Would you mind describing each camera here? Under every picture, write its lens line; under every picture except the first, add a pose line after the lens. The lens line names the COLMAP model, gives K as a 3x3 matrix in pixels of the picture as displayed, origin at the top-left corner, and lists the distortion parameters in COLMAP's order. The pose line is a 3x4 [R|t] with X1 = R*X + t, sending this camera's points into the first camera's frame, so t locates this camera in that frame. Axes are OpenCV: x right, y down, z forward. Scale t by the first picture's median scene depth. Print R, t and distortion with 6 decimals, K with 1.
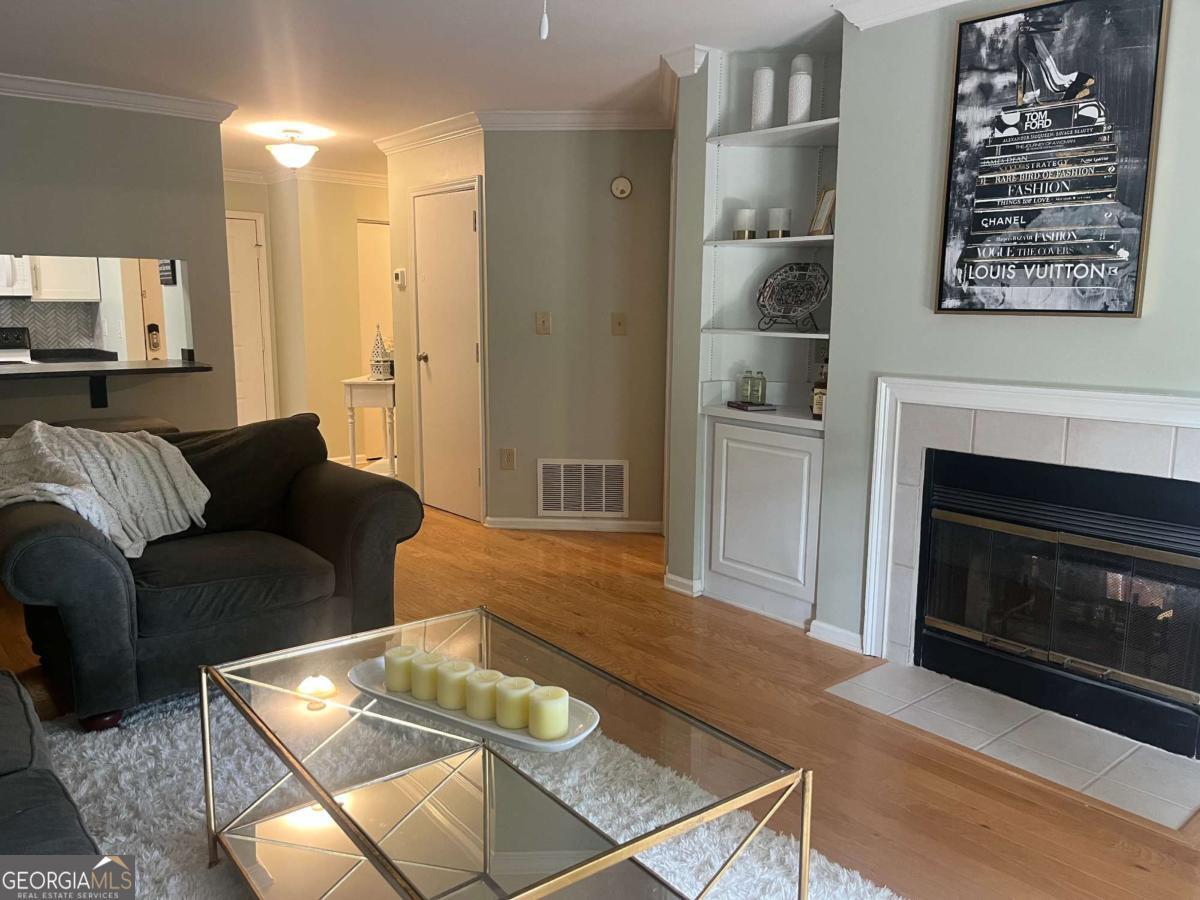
lens RADIAL K [[907.1, 0, 603.6], [0, 907.1, 449.2], [0, 0, 1]] dist [0.062988, -0.100498]
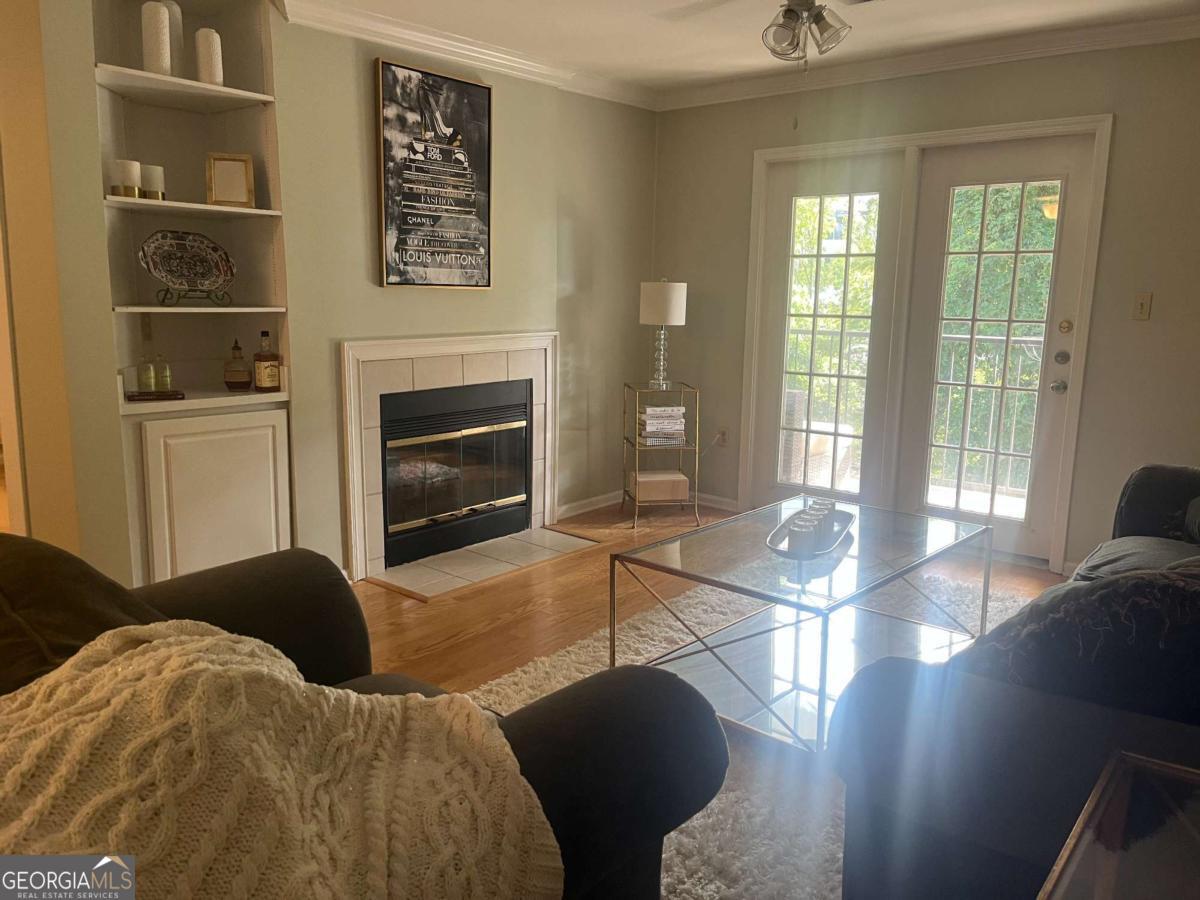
lens RADIAL K [[907.1, 0, 603.6], [0, 907.1, 449.2], [0, 0, 1]] dist [0.062988, -0.100498]
pose [[-0.172230, -0.178204, 0.968803, -1.031250], [0.147302, 0.967783, 0.204204, -0.154732], [-0.973981, 0.177877, -0.140432, 0.990110]]
